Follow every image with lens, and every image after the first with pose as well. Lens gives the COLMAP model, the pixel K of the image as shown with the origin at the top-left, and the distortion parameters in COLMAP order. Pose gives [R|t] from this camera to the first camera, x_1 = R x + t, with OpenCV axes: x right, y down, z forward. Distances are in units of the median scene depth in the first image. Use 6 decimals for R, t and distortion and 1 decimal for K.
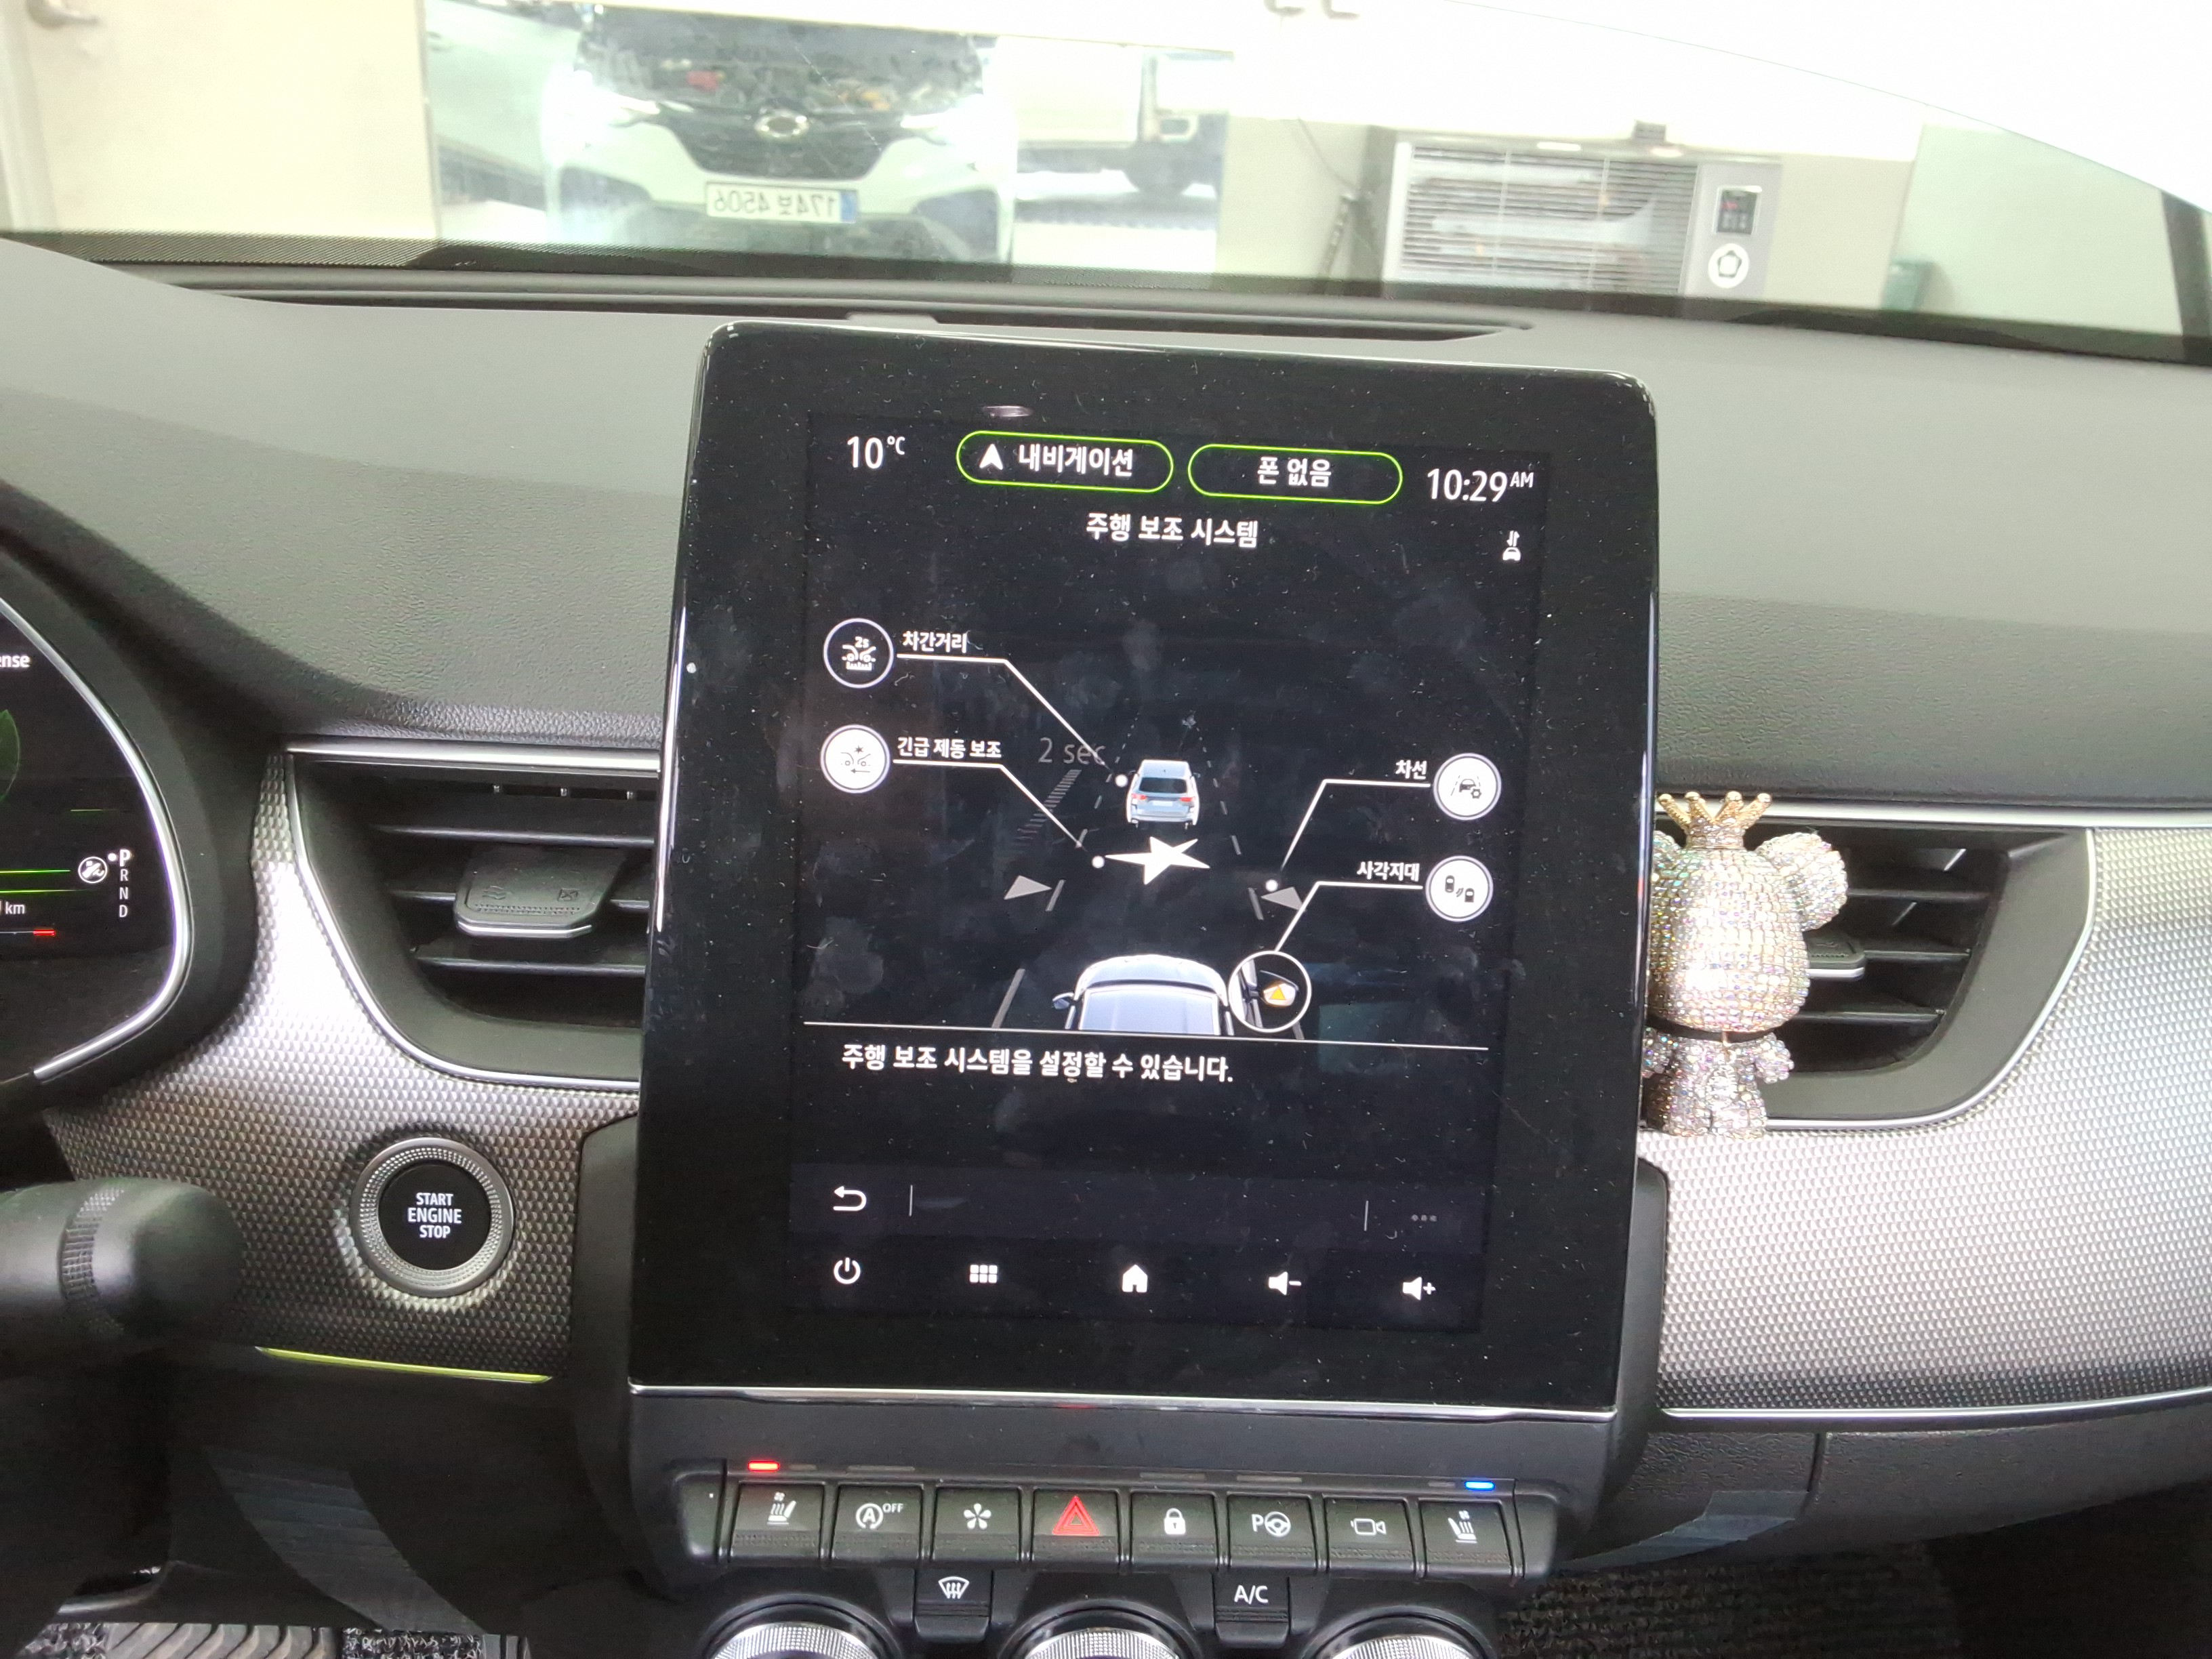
lens RADIAL K [[1805.3, 0, 1114.4], [0, 1805.3, 849.5], [0, 0, 1]] dist [0.010377, -0.004905]
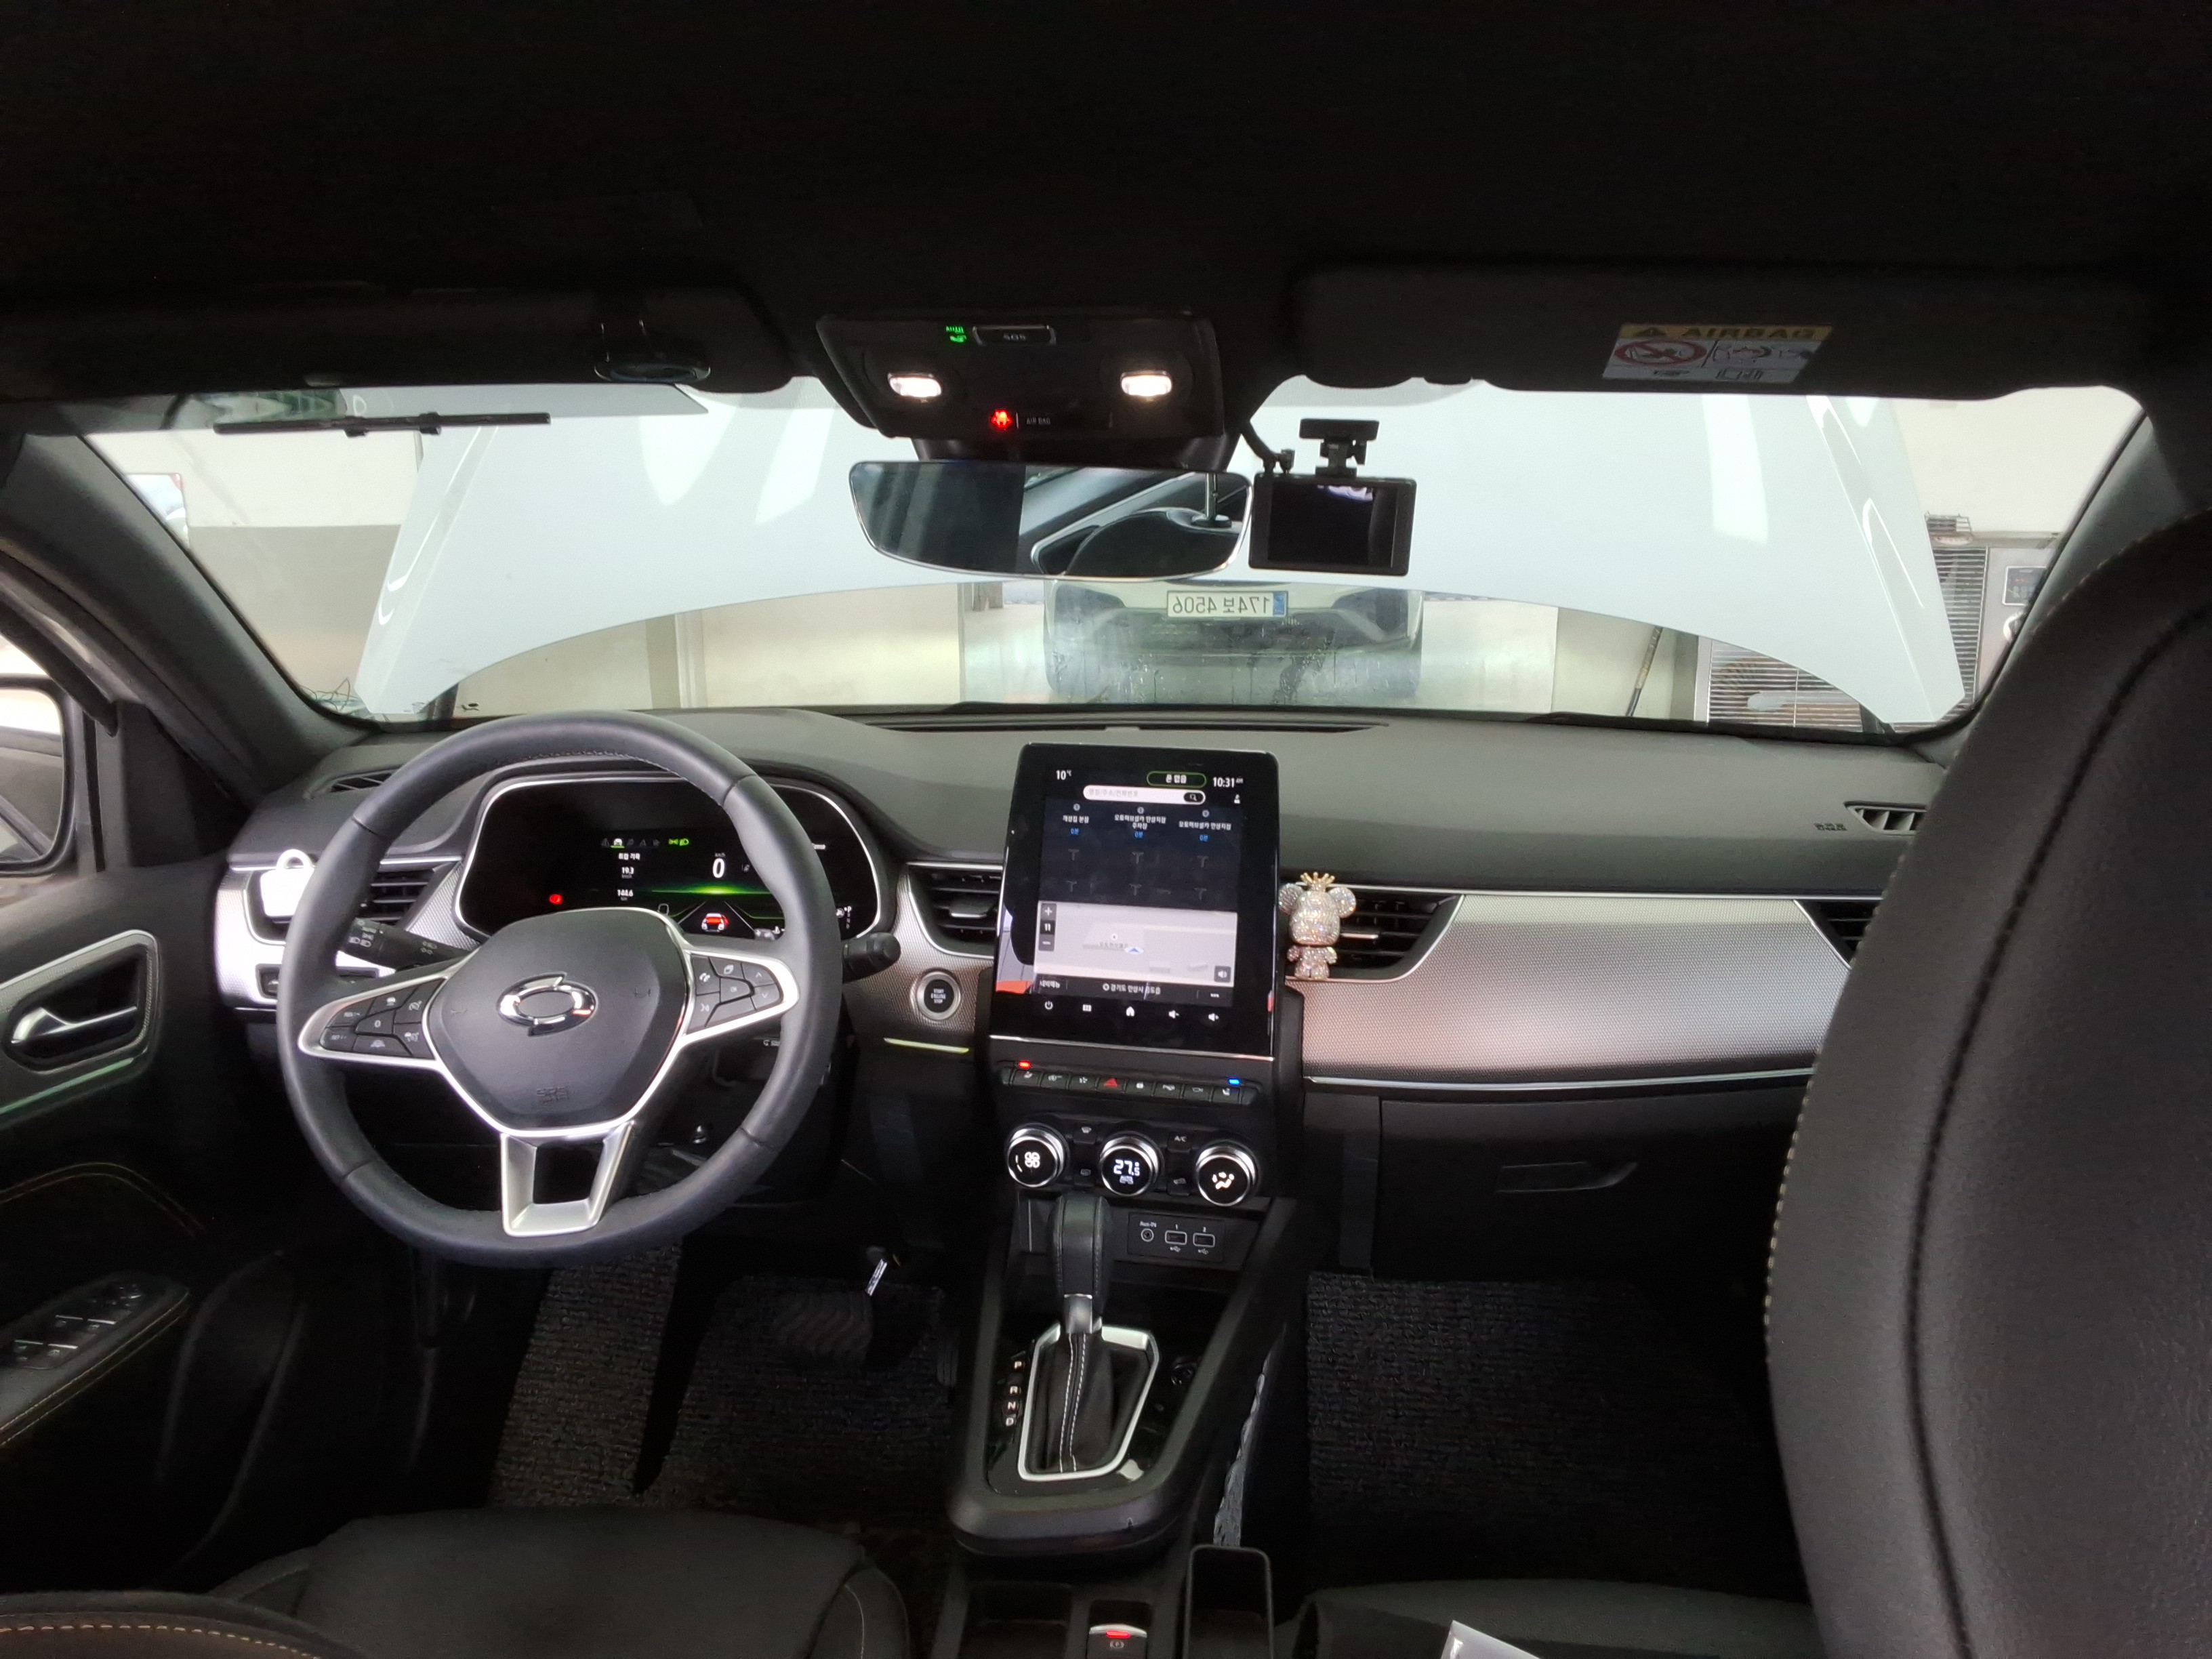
lens RADIAL K [[1805.3, 0, 1114.4], [0, 1805.3, 849.5], [0, 0, 1]] dist [0.010377, -0.004905]
pose [[0.965524, -0.003231, -0.260294, 0.819630], [-0.046150, 0.981959, -0.183375, 0.531763], [0.256190, 0.189066, 0.947956, -2.164124]]
